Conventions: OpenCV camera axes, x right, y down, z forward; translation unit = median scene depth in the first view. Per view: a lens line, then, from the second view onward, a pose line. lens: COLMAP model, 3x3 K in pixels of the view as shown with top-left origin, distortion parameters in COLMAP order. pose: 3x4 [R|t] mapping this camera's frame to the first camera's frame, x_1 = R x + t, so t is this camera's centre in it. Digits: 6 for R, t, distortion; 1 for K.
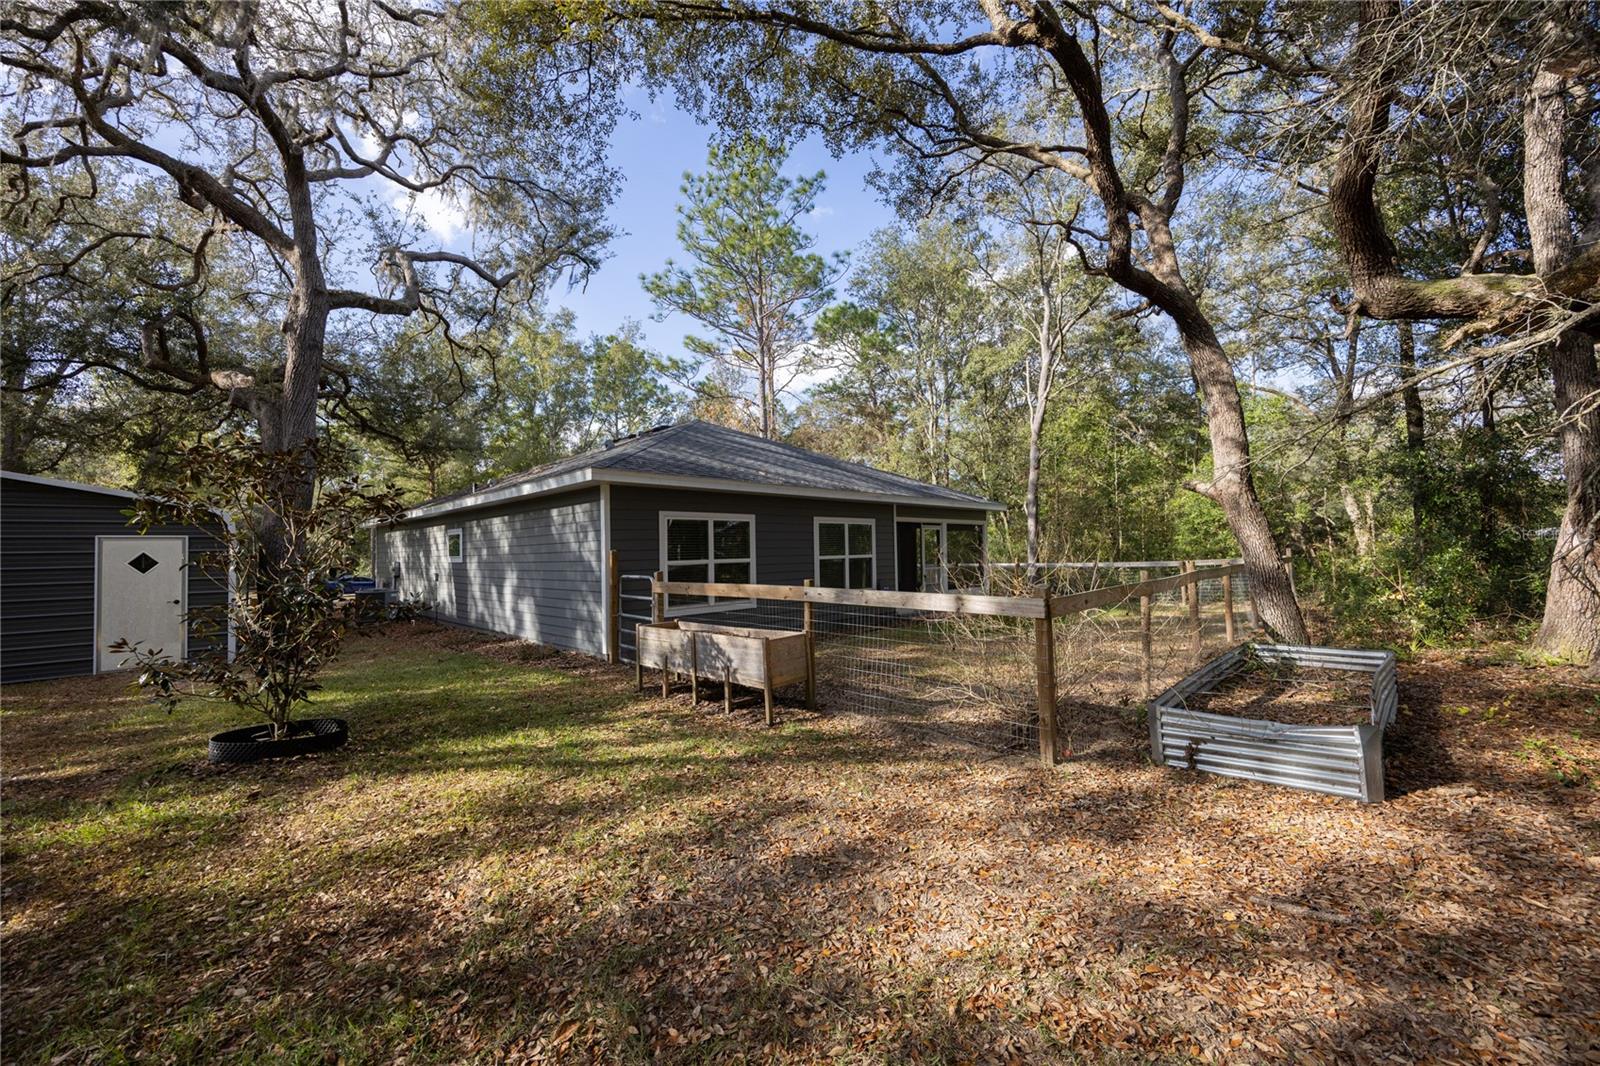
lens RADIAL K [[633.5, 0, 811.0], [0, 633.5, 531.6], [0, 0, 1]] dist [-0.000541, 0.000116]
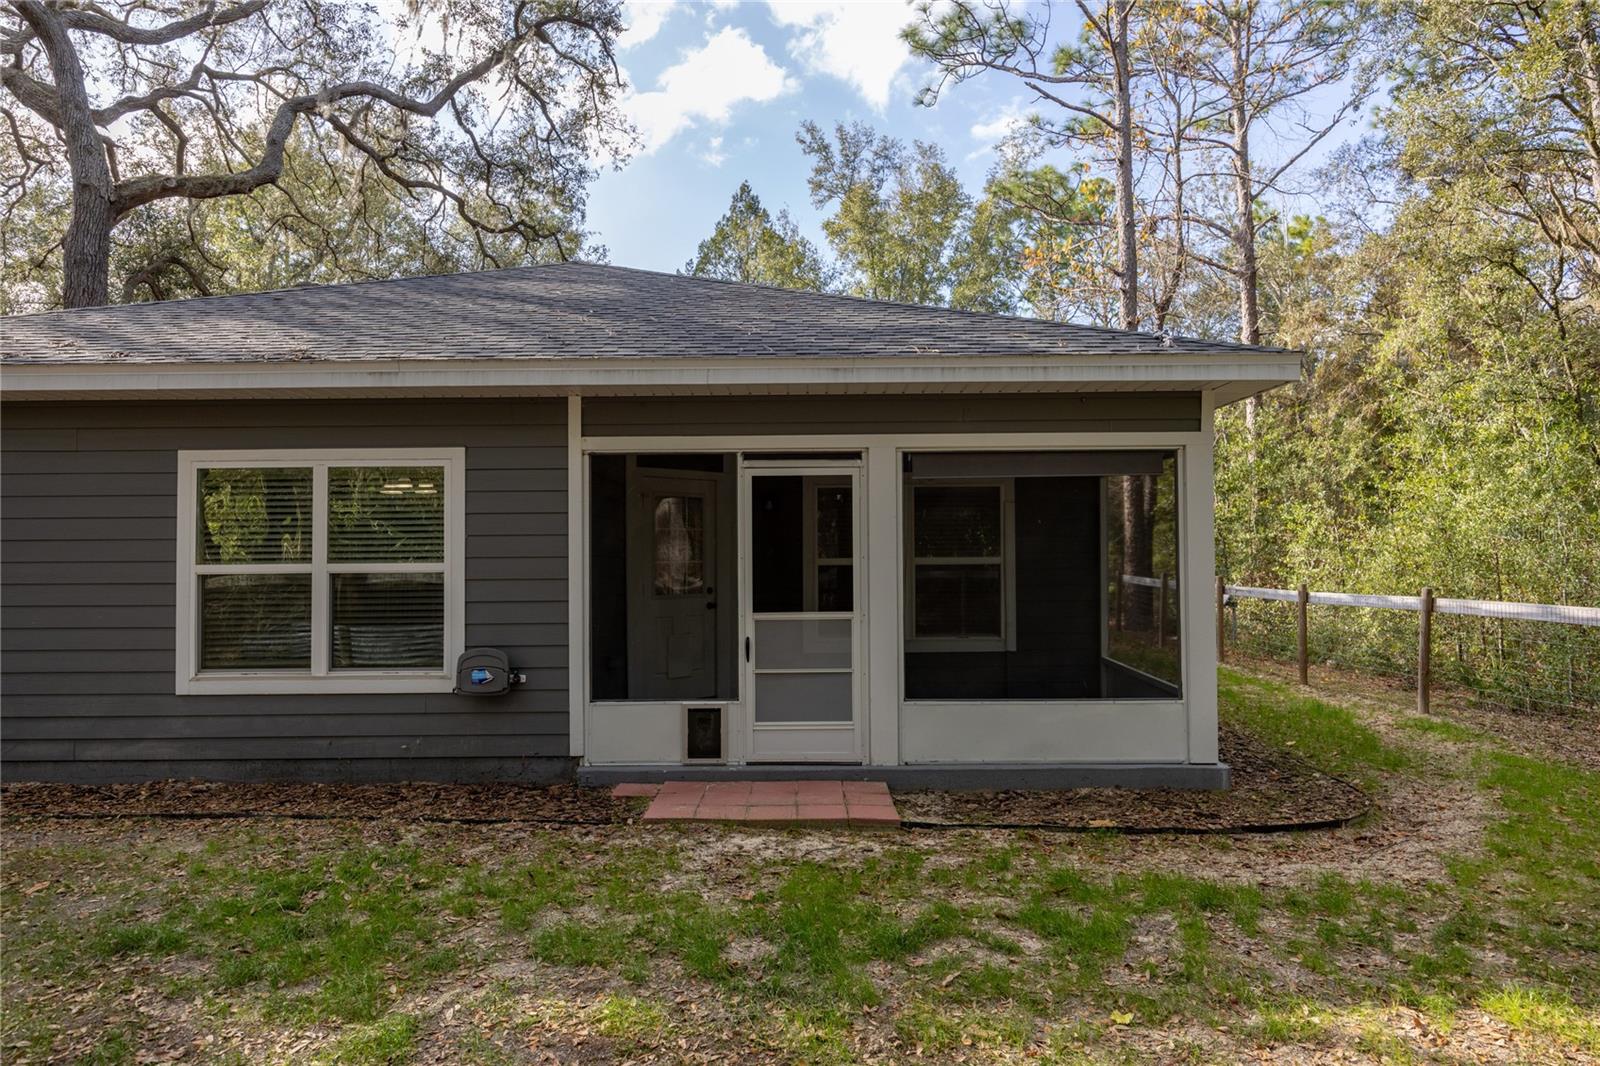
lens RADIAL K [[960.8, 0, 800.3], [0, 960.8, 525.8], [0, 0, 1]] dist [-0.014381, 0.004368]
pose [[0.693046, -0.001339, -0.720892, 0.378391], [0.015015, 0.999808, 0.012578, 0.010155], [0.720737, -0.019541, 0.692933, 0.546160]]
